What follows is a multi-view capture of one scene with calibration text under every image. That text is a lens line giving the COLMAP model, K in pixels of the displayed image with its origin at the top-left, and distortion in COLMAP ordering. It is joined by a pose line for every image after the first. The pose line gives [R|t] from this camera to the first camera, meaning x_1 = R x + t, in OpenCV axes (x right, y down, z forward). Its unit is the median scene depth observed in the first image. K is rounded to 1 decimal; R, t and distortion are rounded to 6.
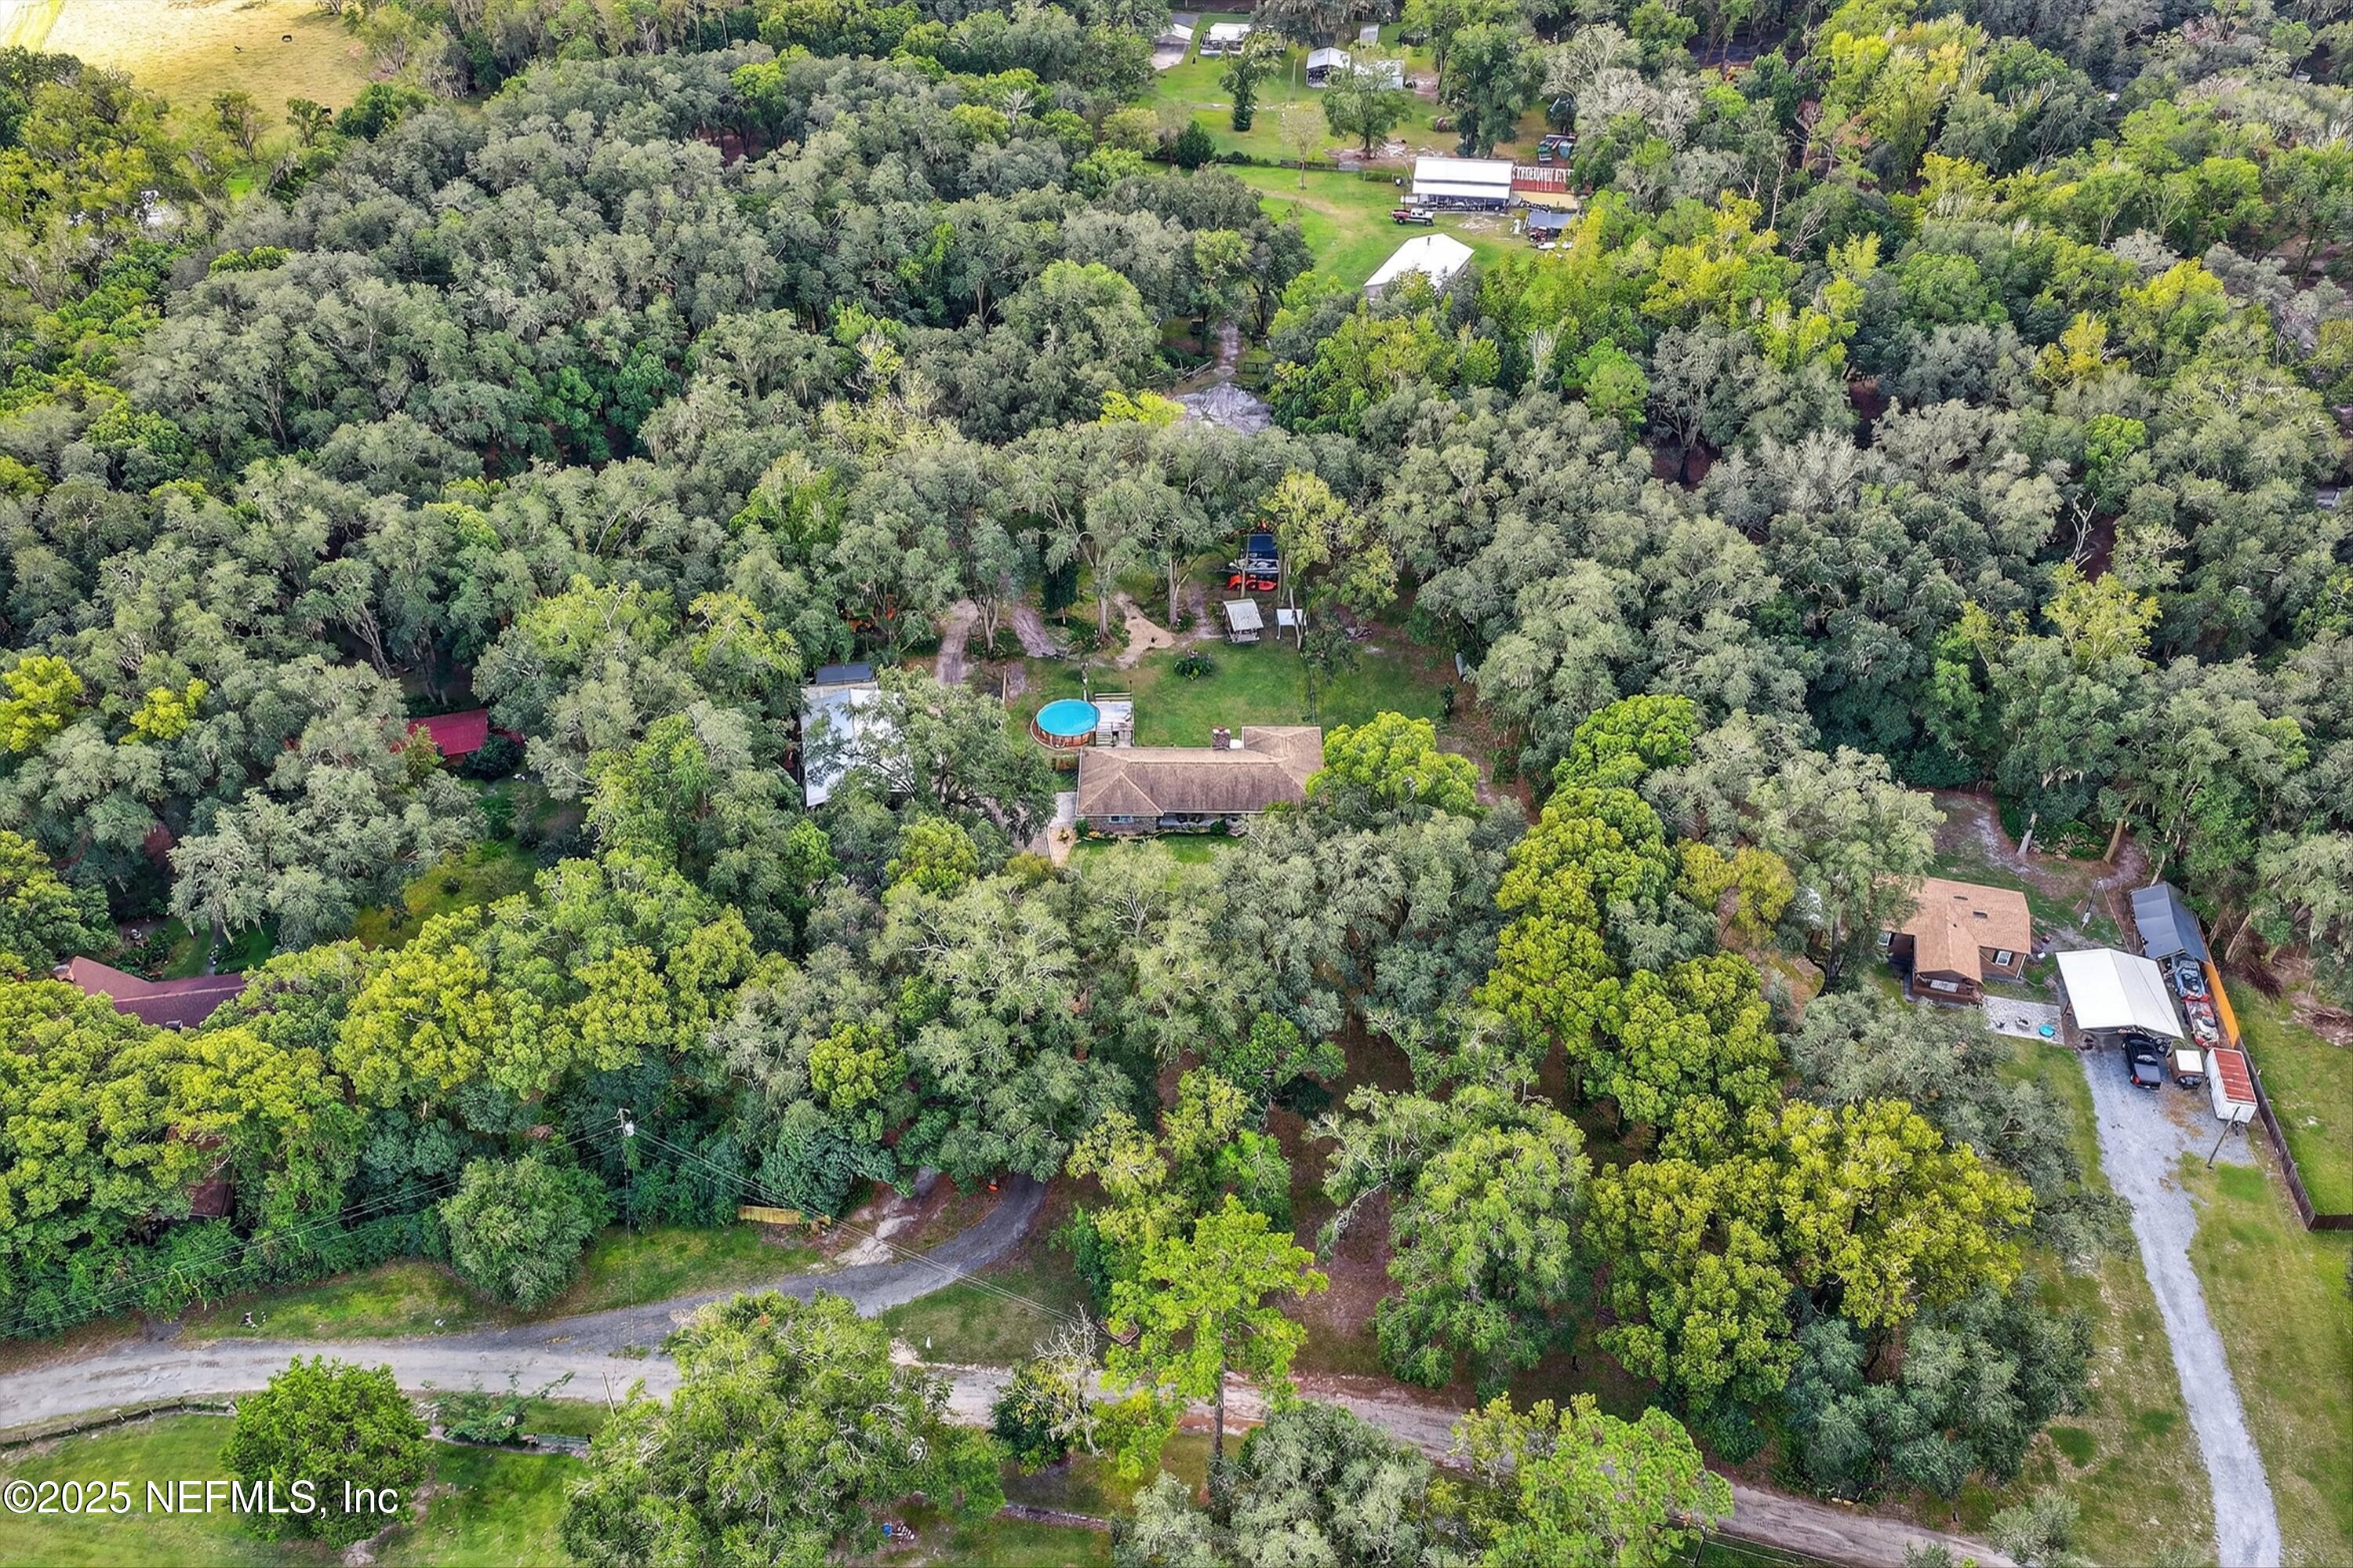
lens RADIAL K [[2004.3, 0, 1179.5], [0, 2004.3, 774.6], [0, 0, 1]] dist [0.011320, 0.003392]
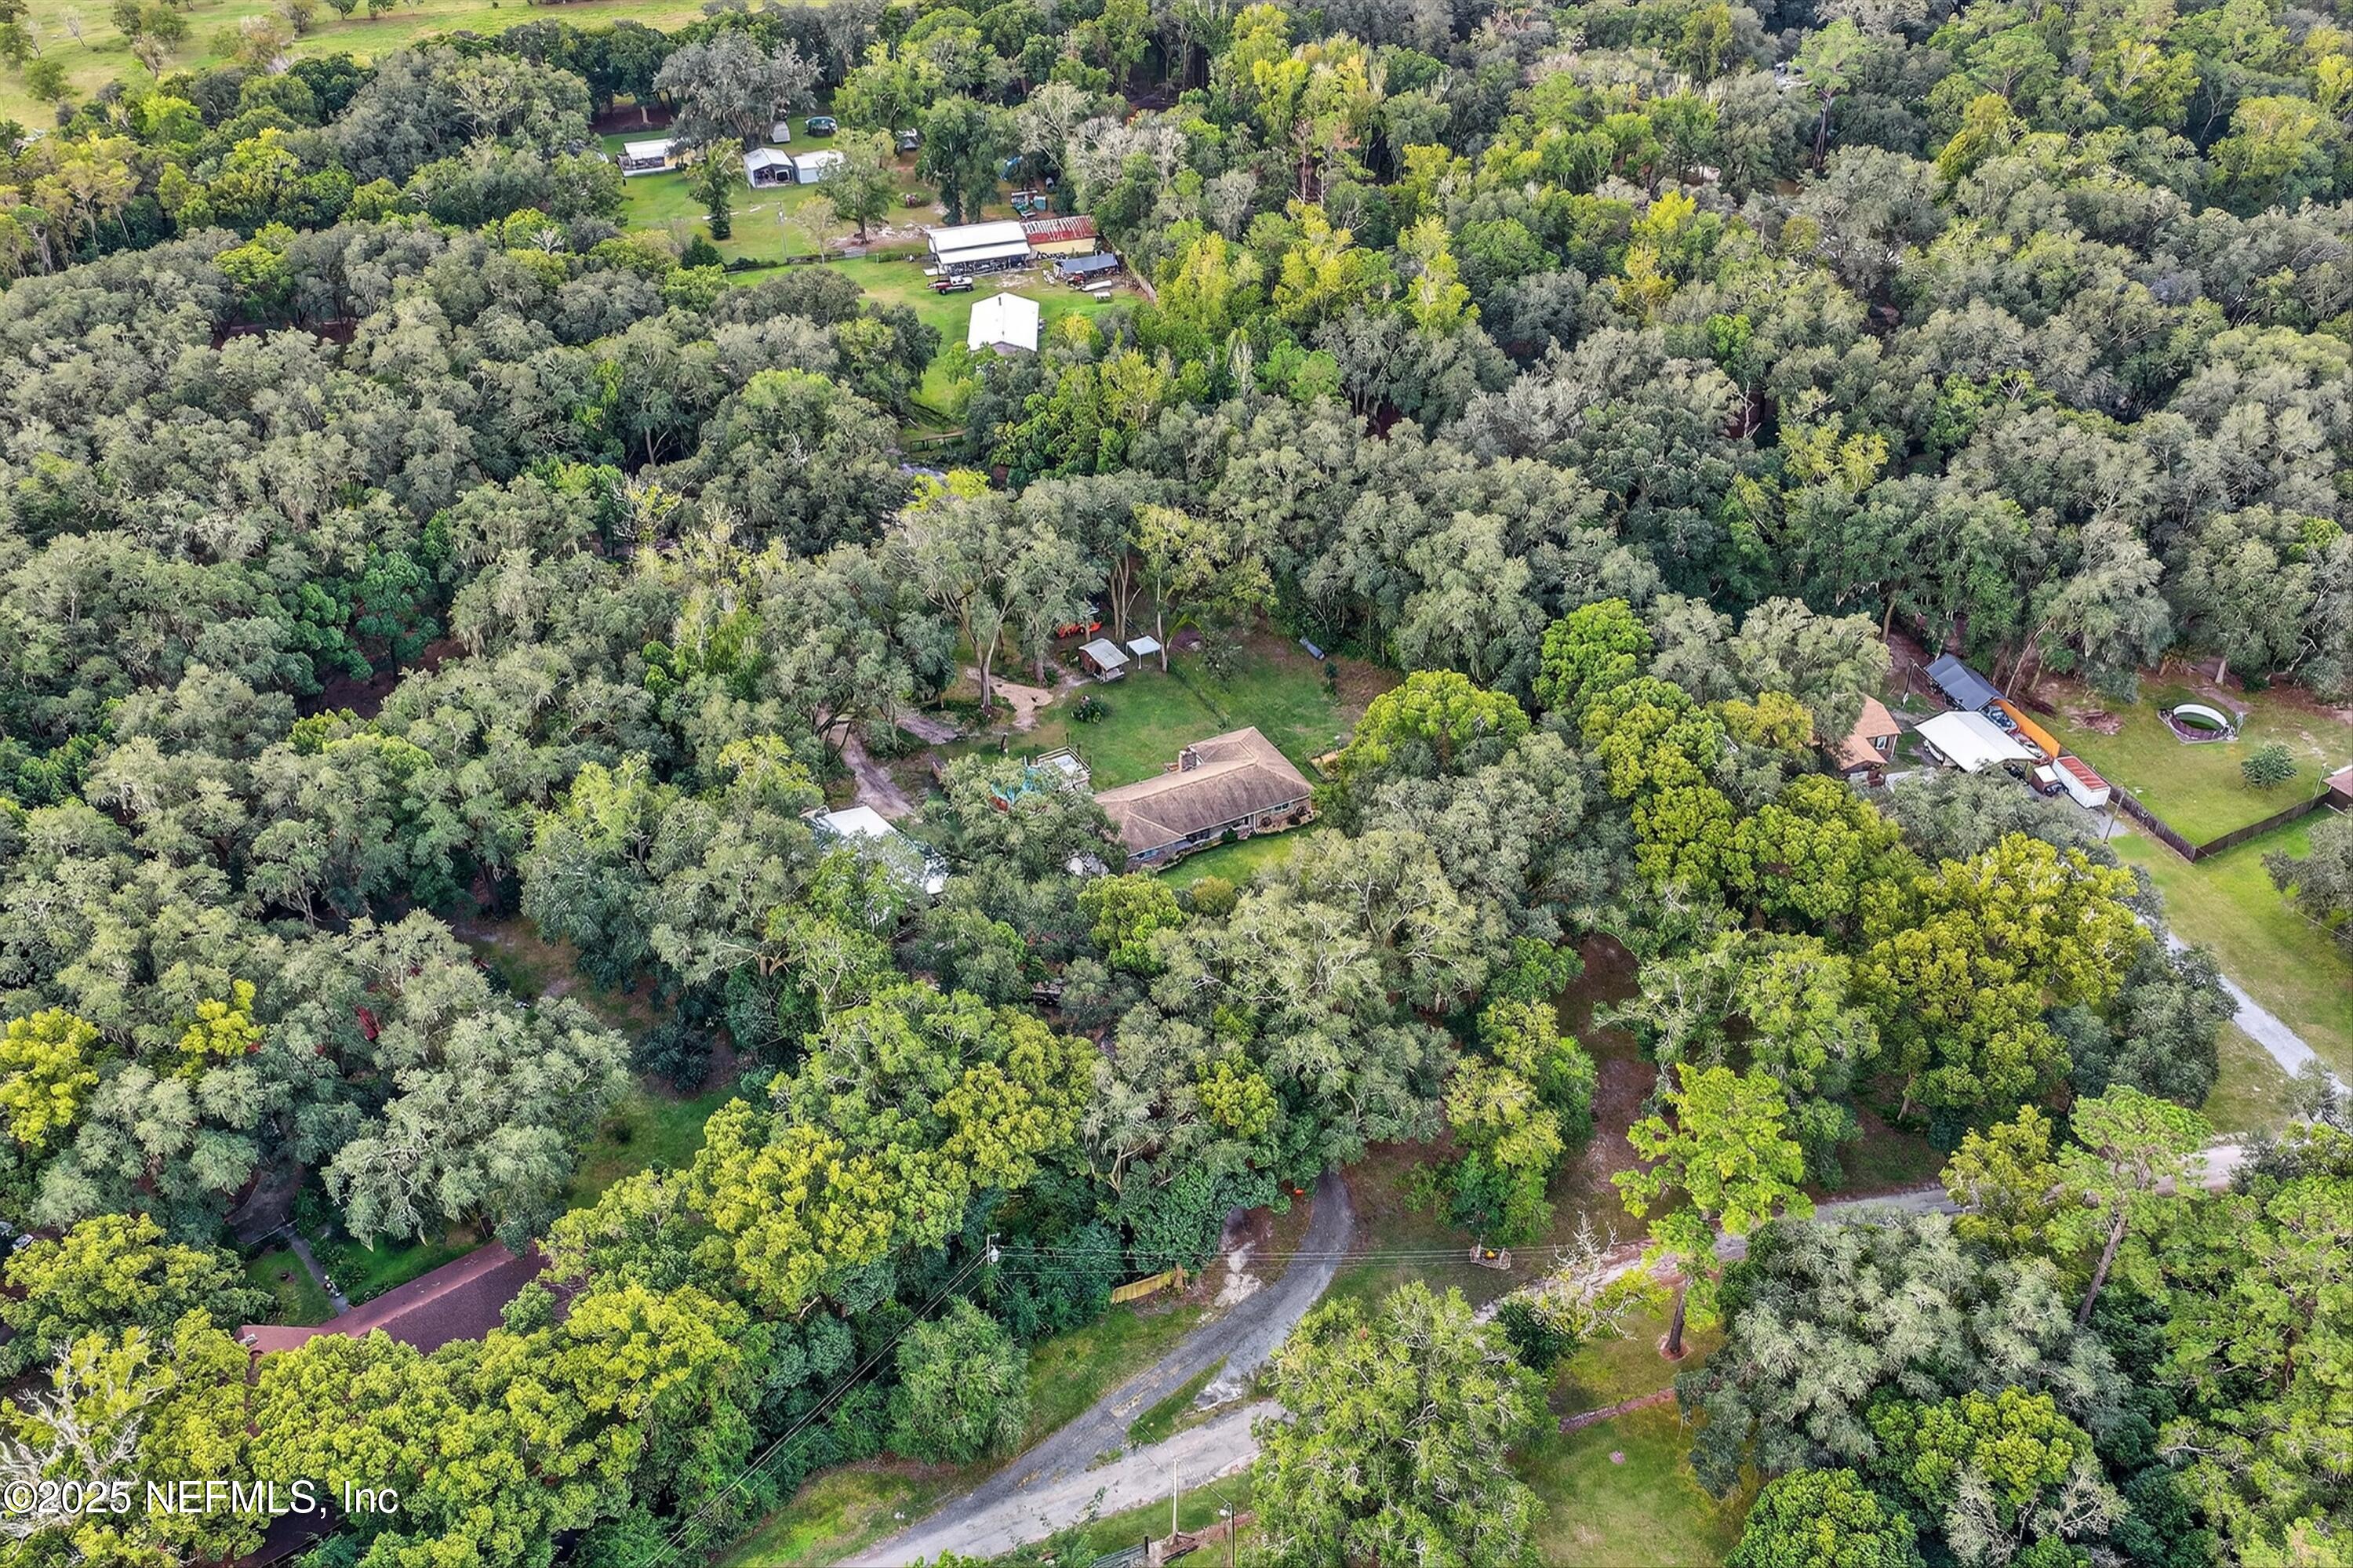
lens RADIAL K [[2004.3, 0, 1183.0], [0, 2004.3, 791.9], [0, 0, 1]] dist [0.011320, 0.003392]
pose [[0.880374, -0.273300, 0.387618, -0.443080], [0.287847, 0.957439, 0.021297, -0.027761], [-0.376942, 0.092825, 0.921574, 0.045617]]
